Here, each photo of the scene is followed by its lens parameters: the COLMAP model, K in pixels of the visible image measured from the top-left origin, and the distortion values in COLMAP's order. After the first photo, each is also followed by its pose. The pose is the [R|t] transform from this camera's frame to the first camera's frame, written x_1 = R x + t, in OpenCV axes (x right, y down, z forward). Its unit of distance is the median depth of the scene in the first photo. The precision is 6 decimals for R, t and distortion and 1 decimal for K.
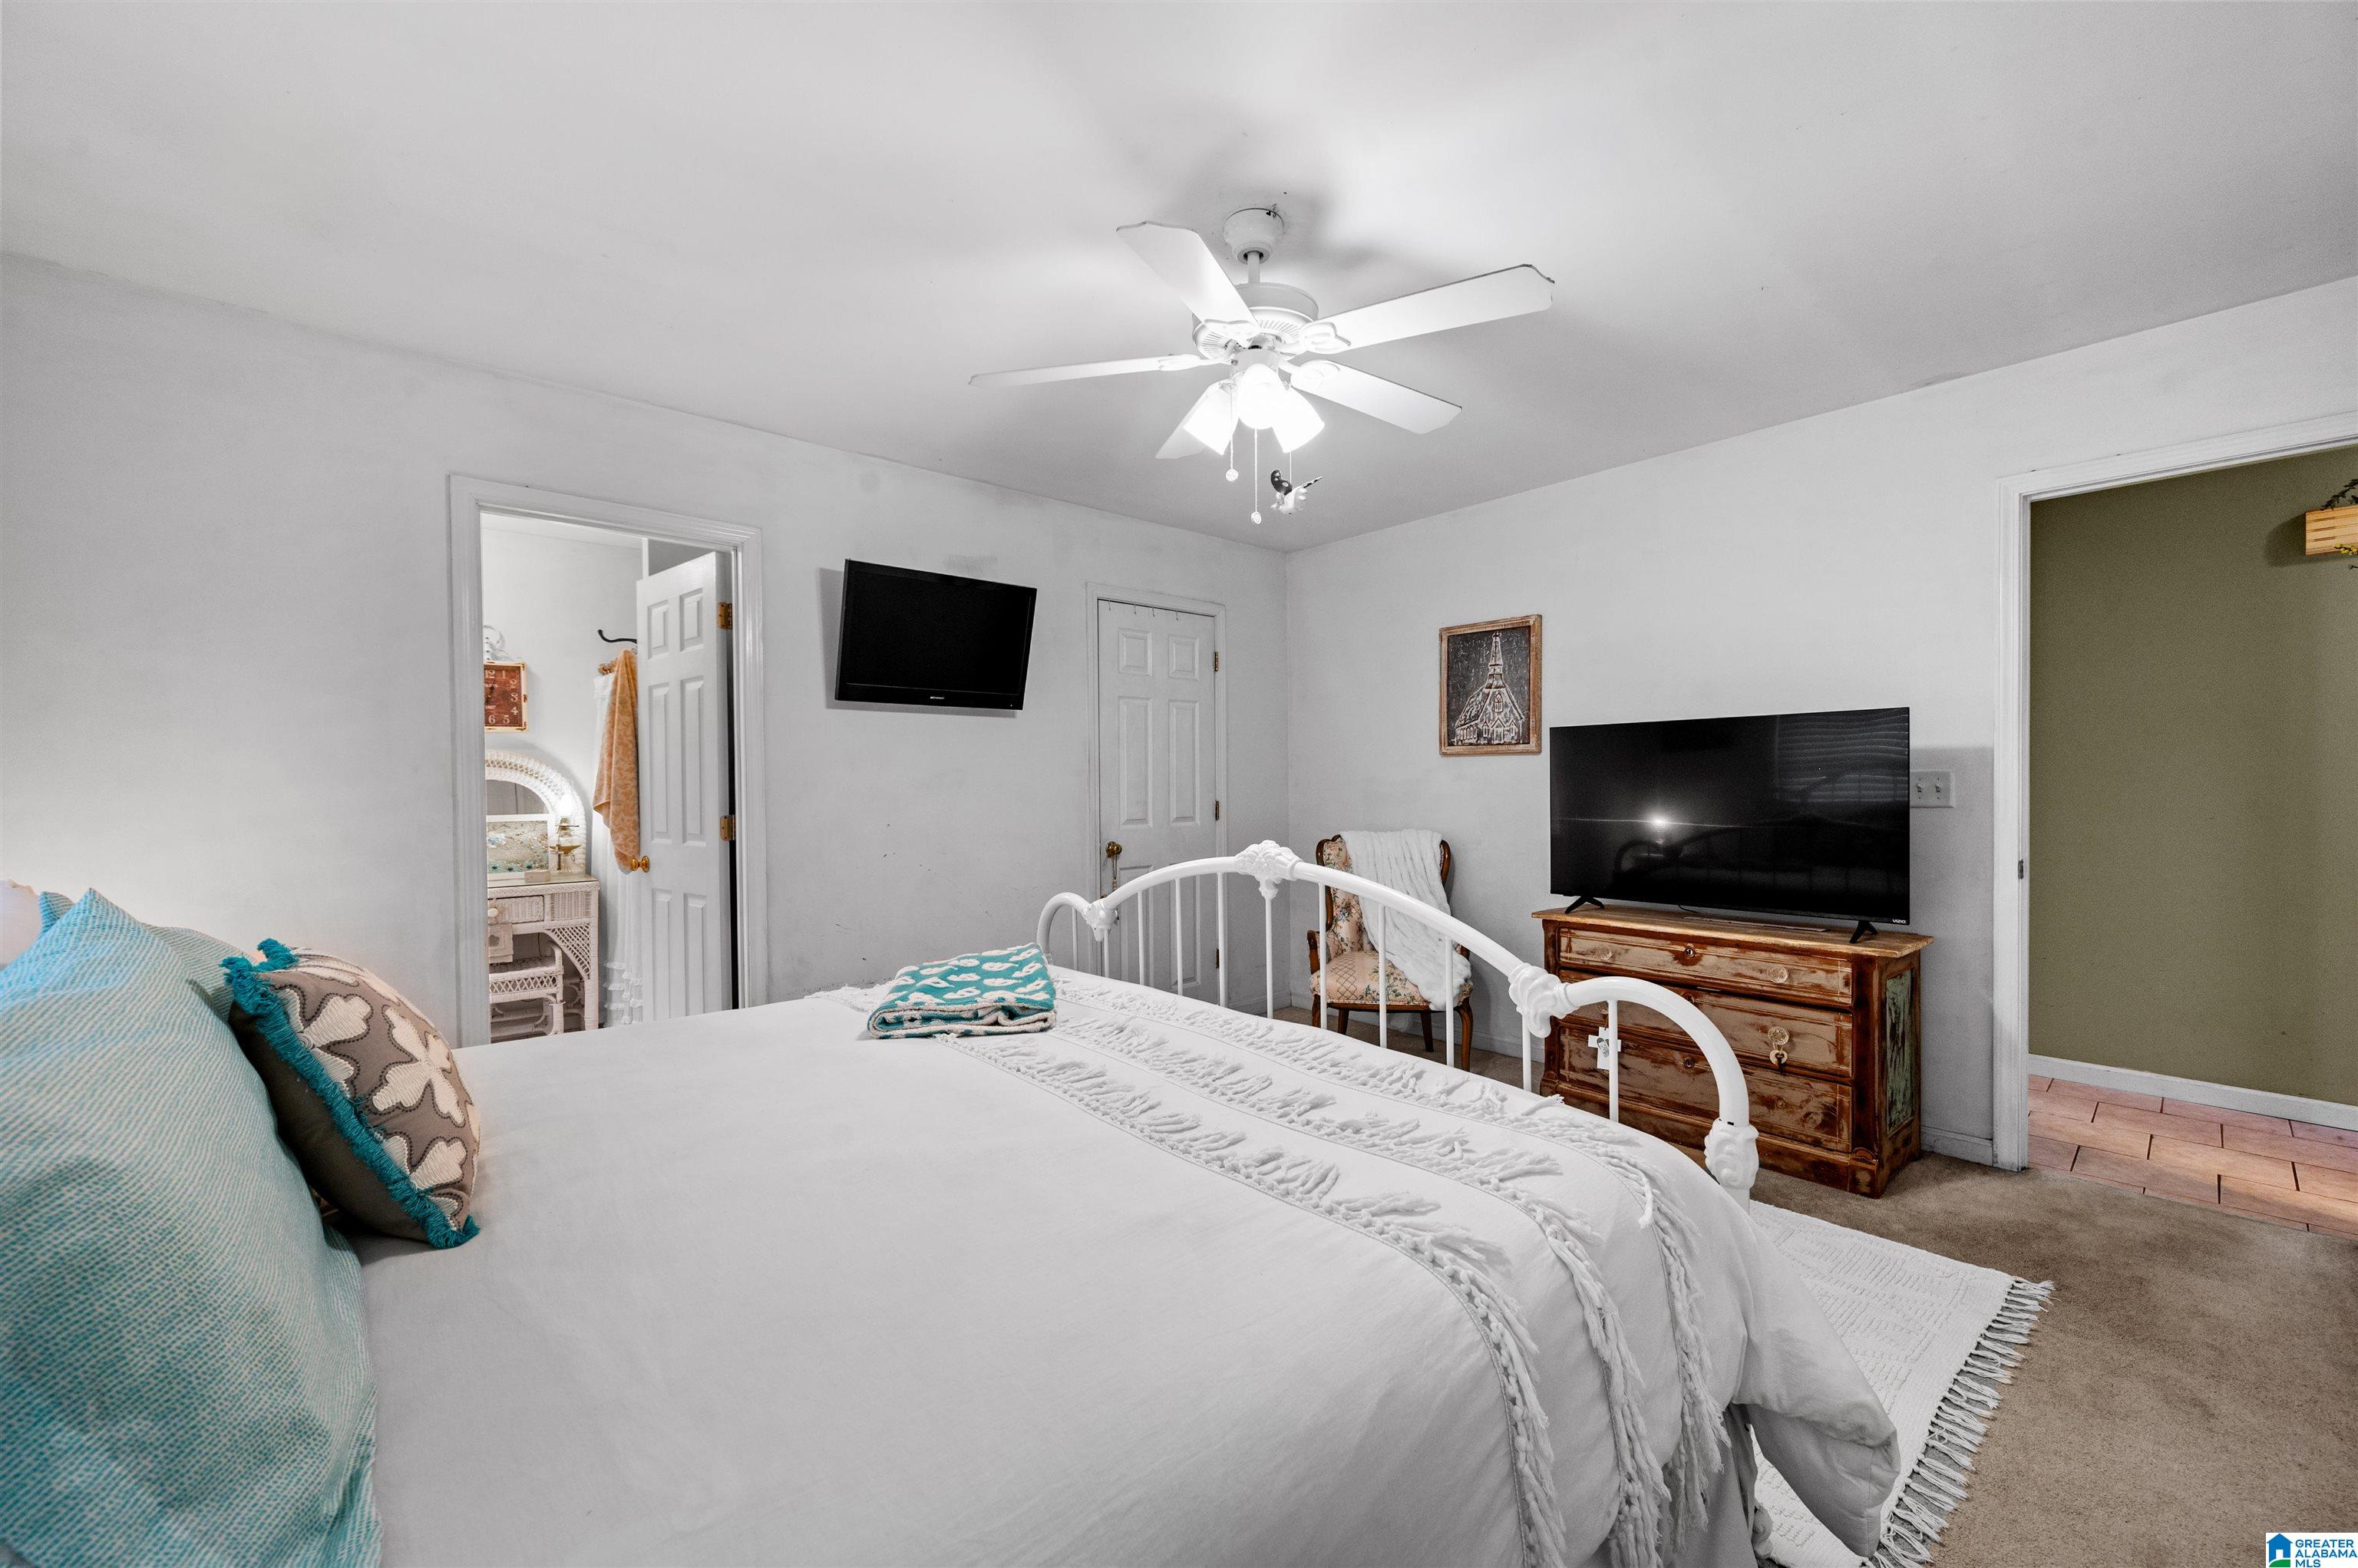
lens RADIAL K [[961.1, 0, 1175.8], [0, 961.1, 791.8], [0, 0, 1]] dist [0.004175, 0.000166]
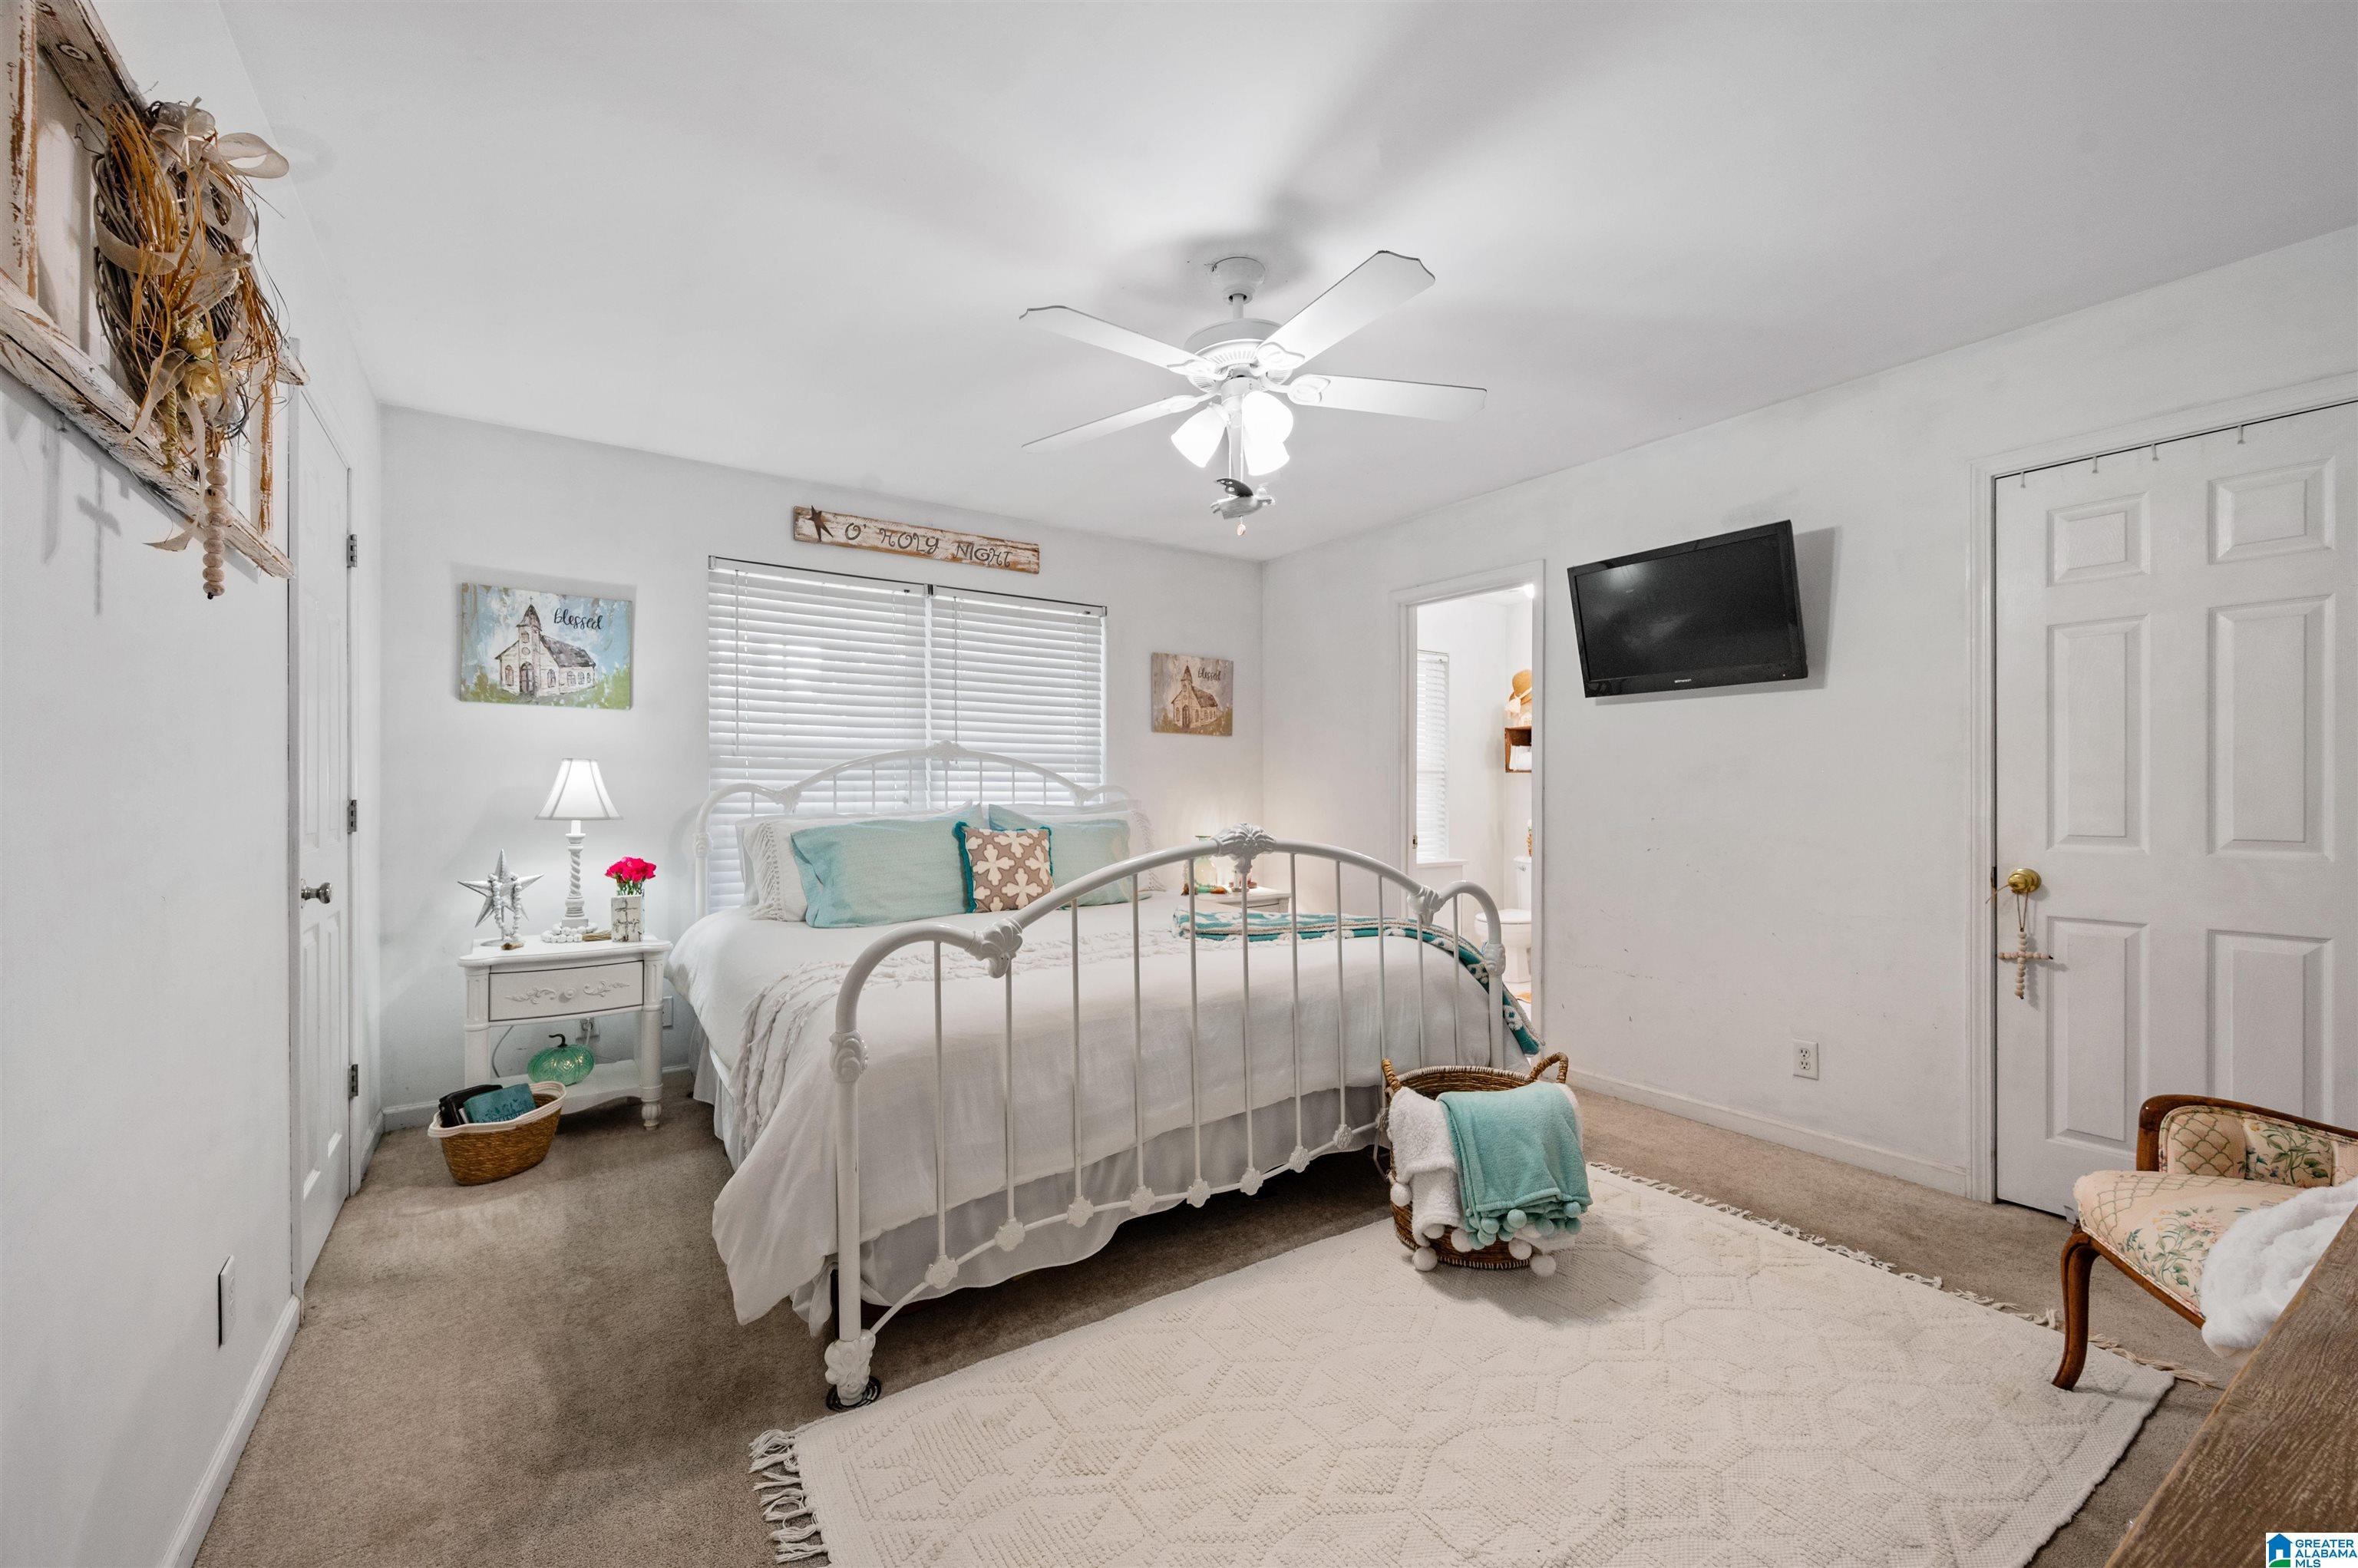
lens RADIAL K [[961.1, 0, 1183.6], [0, 961.1, 789.5], [0, 0, 1]] dist [0.004175, 0.000166]
pose [[-0.118701, 0.005412, -0.992915, 0.581998], [0.000287, 0.999985, 0.005416, -0.001807], [0.992930, 0.000358, -0.118701, 0.526235]]
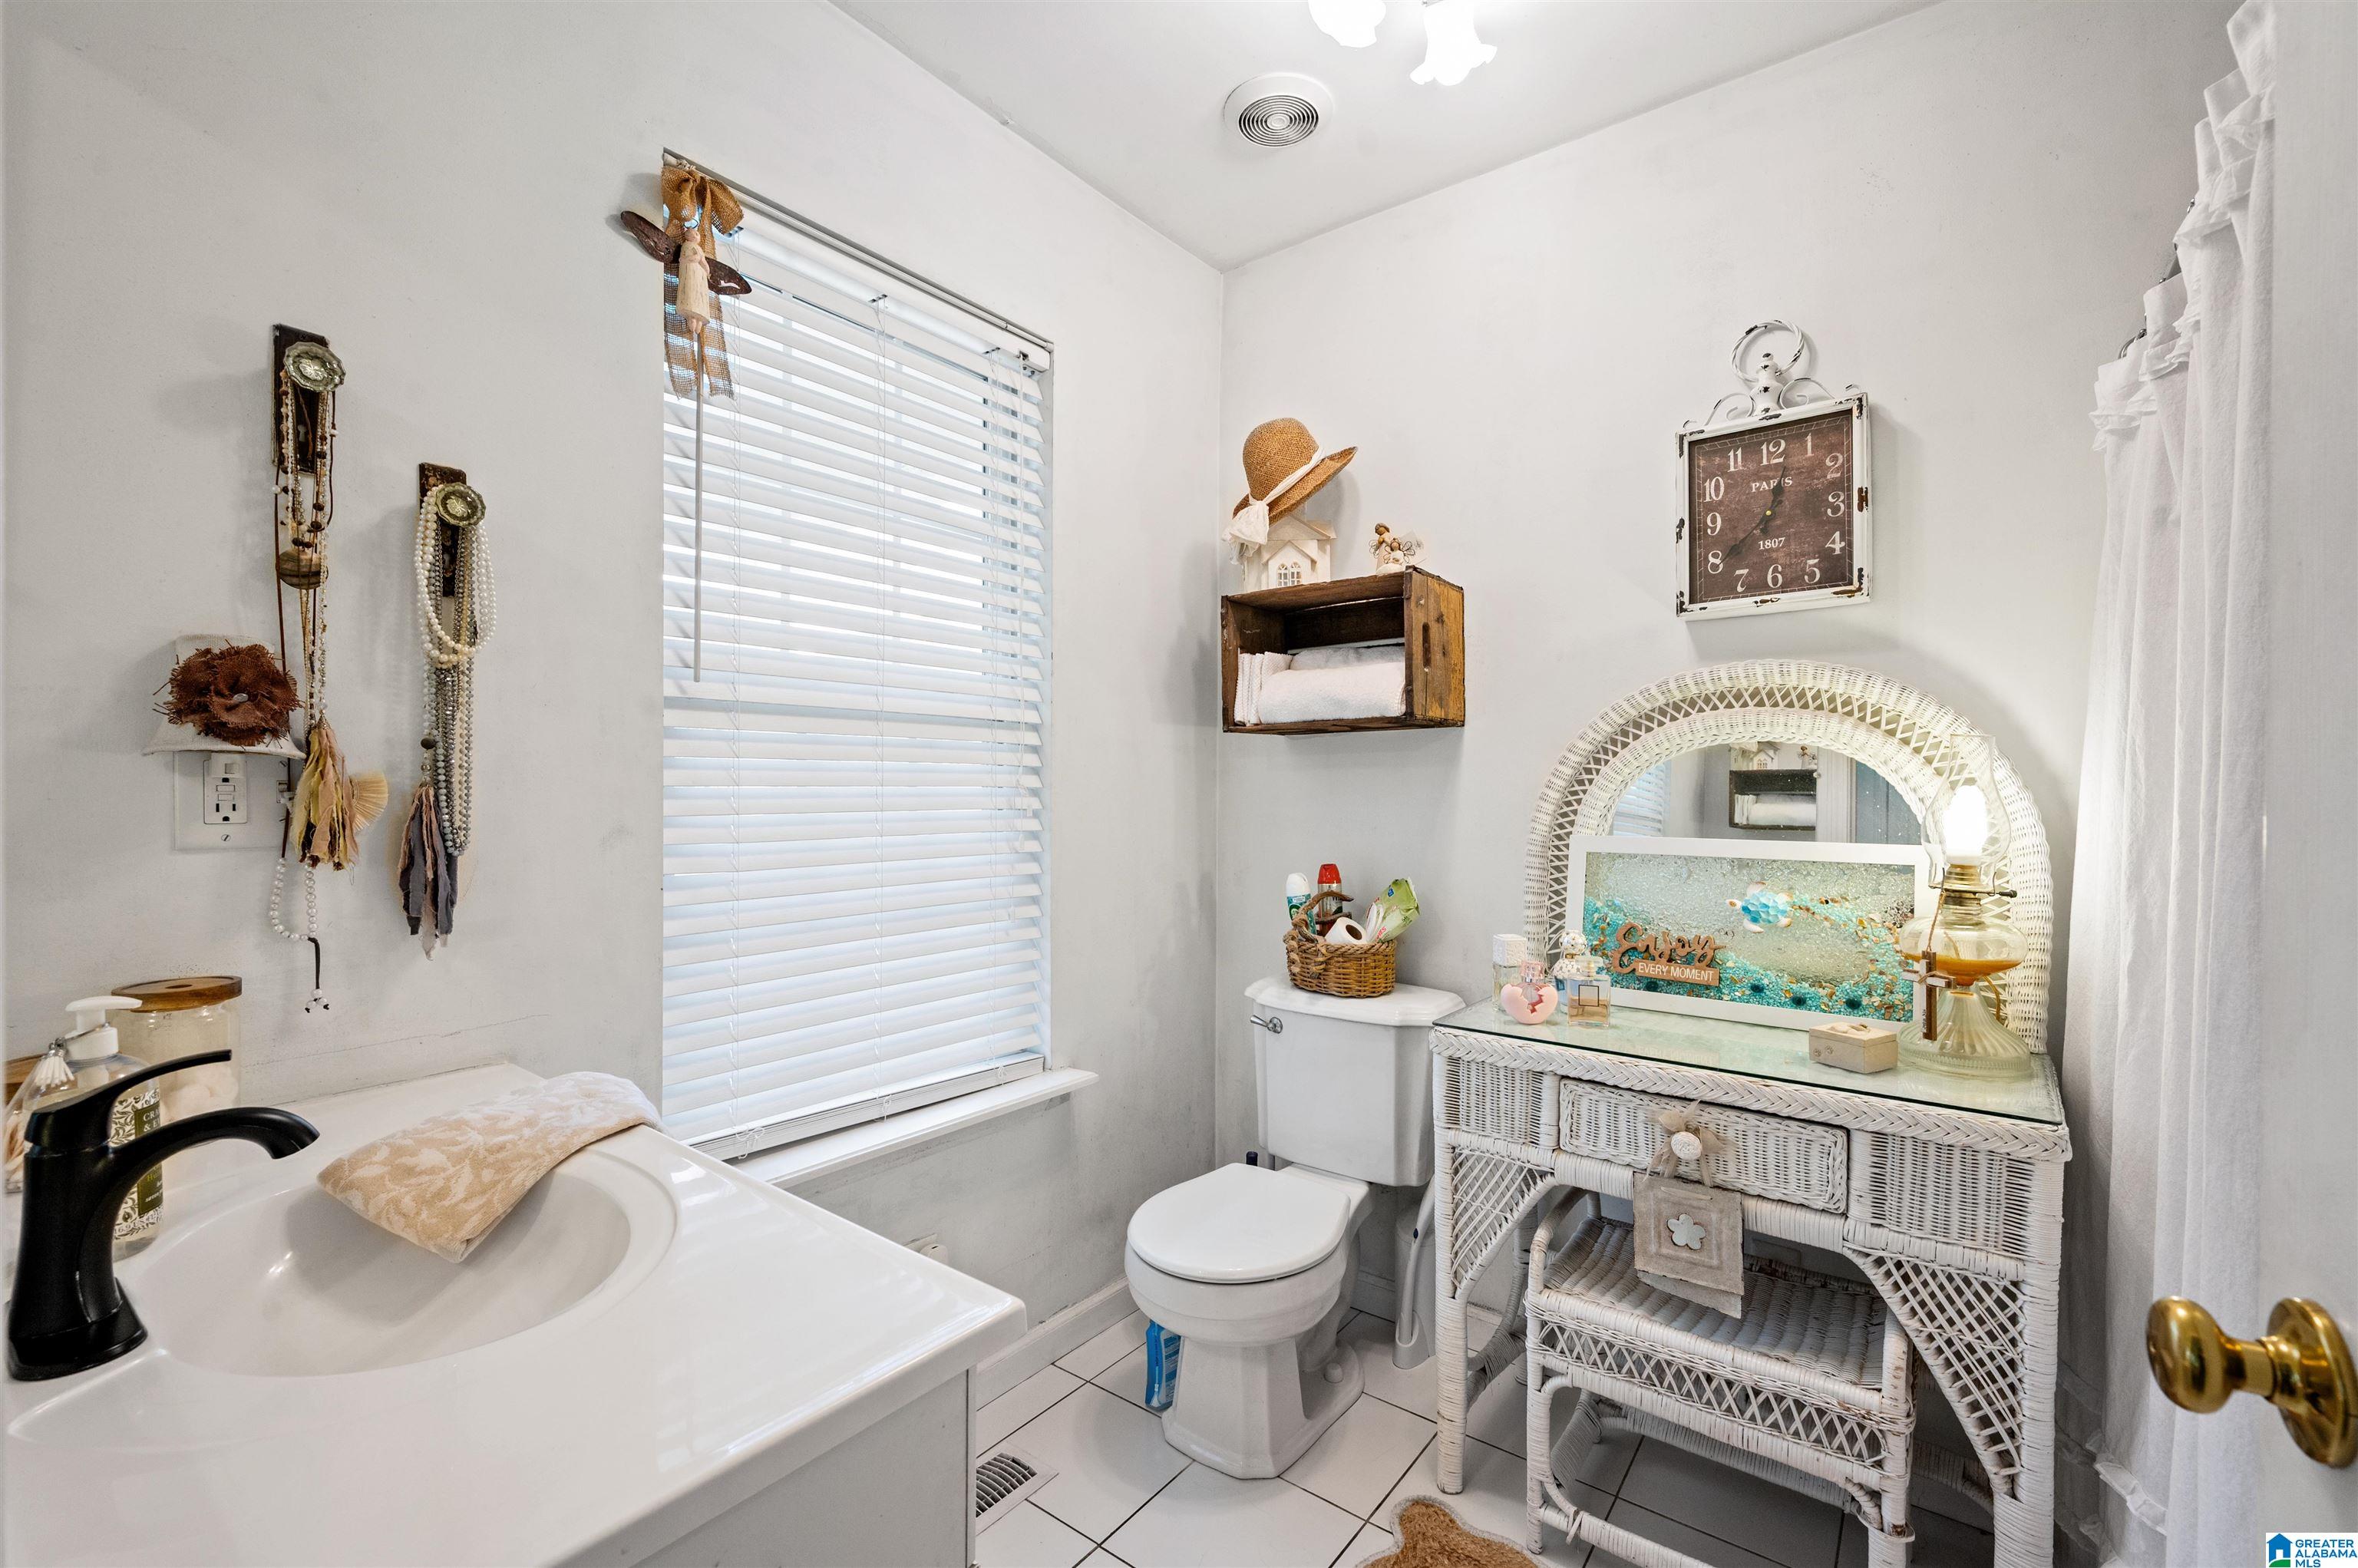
lens RADIAL K [[1008.7, 0, 1175.3], [0, 1008.7, 794.2], [0, 0, 1]] dist [-0.002102, -0.000045]
pose [[0.203790, 0.019517, -0.978820, -0.382233], [-0.005316, 0.999809, 0.018829, 0.001250], [0.979000, 0.001367, 0.203854, 0.702387]]
